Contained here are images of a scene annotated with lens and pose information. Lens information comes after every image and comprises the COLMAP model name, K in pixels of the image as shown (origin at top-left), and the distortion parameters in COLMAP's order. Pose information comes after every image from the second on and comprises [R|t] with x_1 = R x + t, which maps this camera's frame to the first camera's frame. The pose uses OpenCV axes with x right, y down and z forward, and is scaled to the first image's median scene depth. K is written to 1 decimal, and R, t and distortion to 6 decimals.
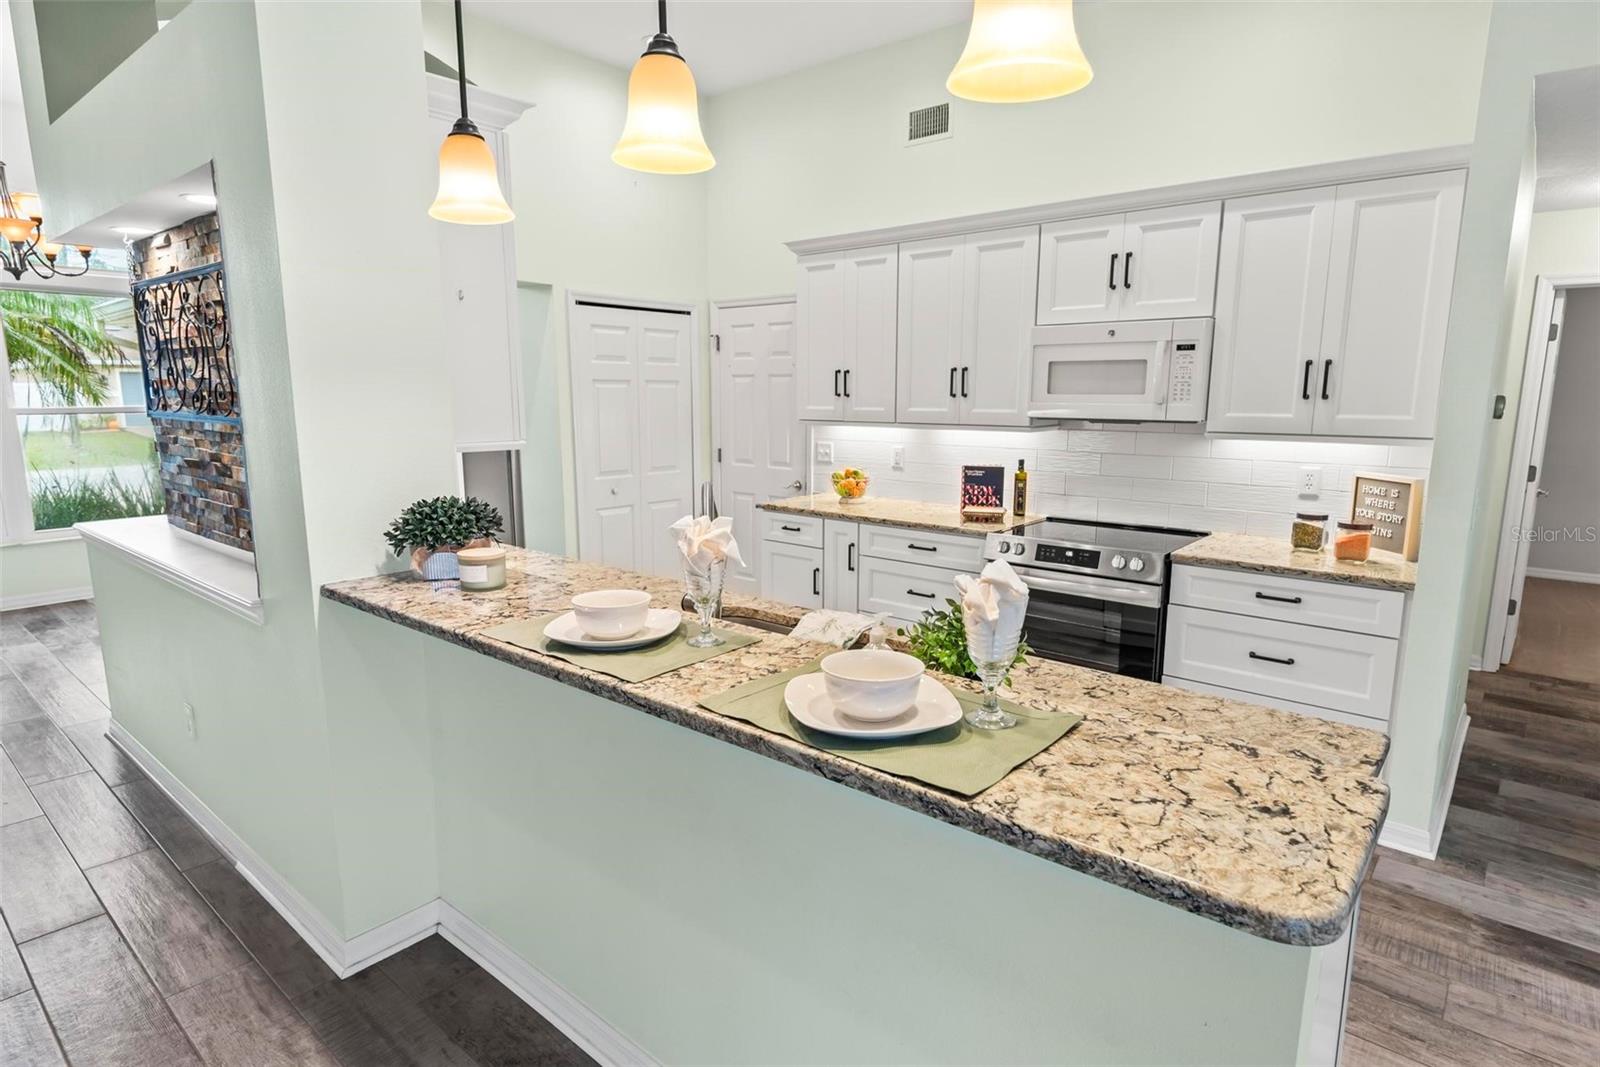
lens RADIAL K [[850.8, 0, 813.1], [0, 850.8, 536.3], [0, 0, 1]] dist [0.020906, -0.009218]
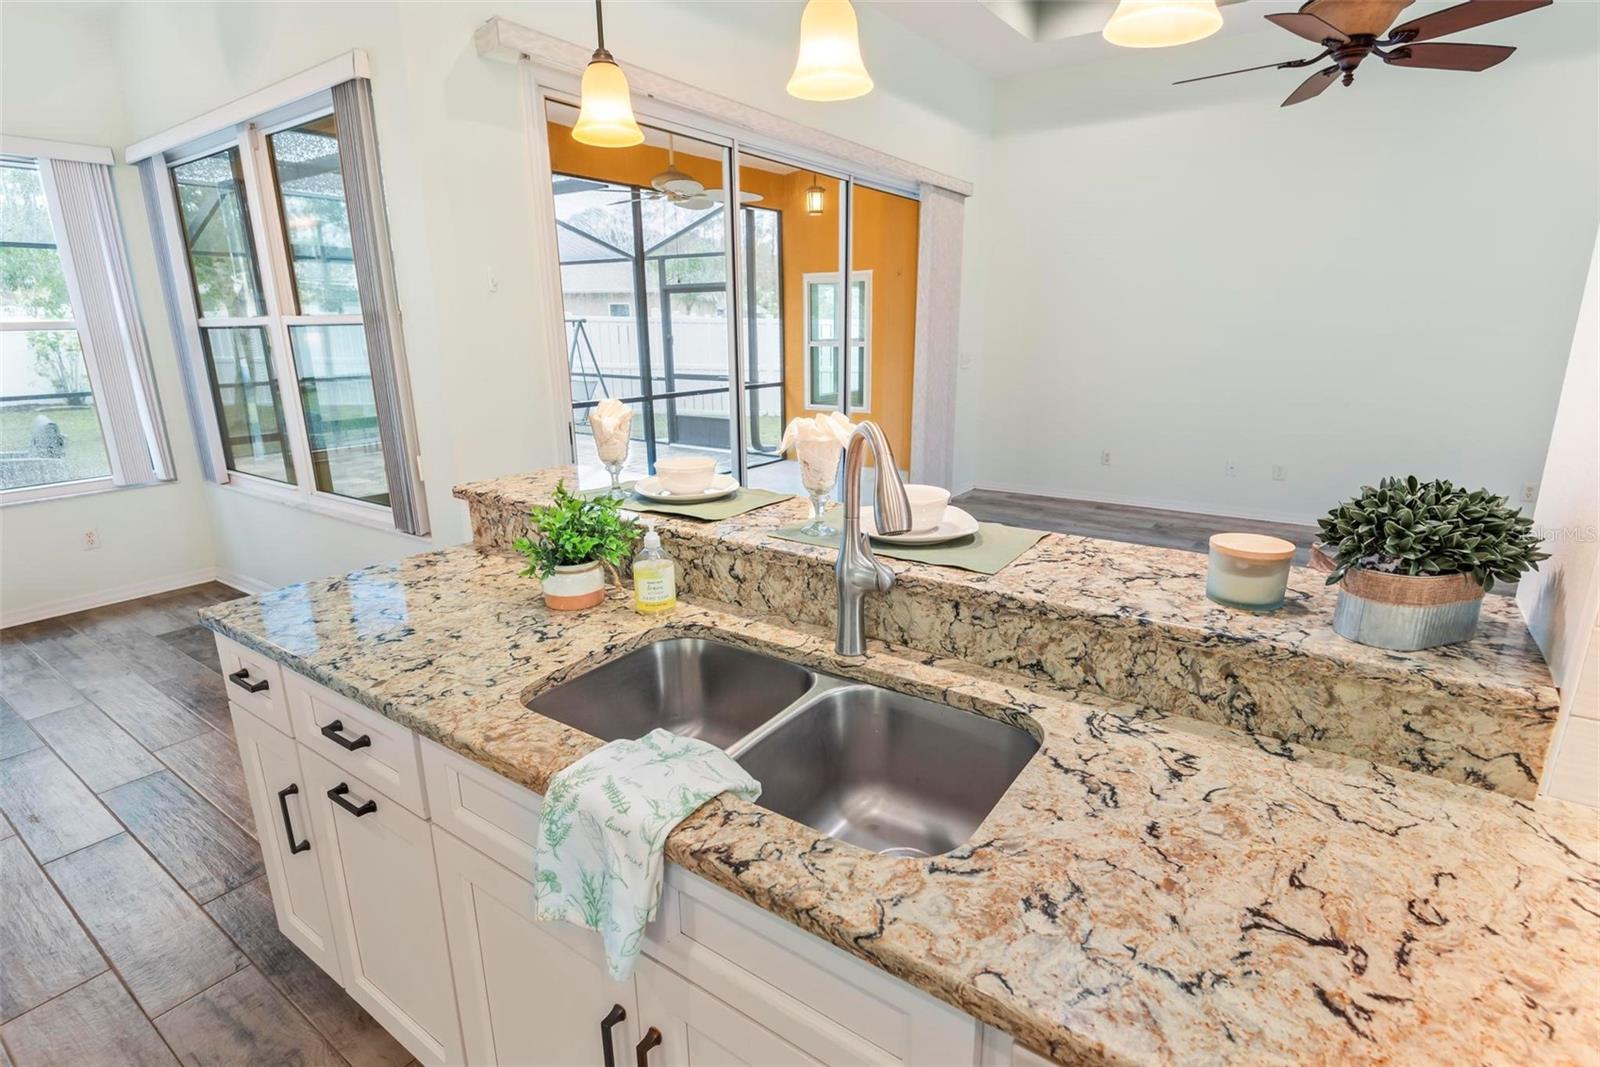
lens RADIAL K [[787.7, 0, 809.9], [0, 787.7, 541.2], [0, 0, 1]] dist [0.023277, -0.019187]
pose [[-0.996650, 0.026928, -0.077225, -0.015845], [-0.008560, 0.904706, 0.425950, -0.118873], [0.081336, 0.425184, -0.901445, 0.794225]]
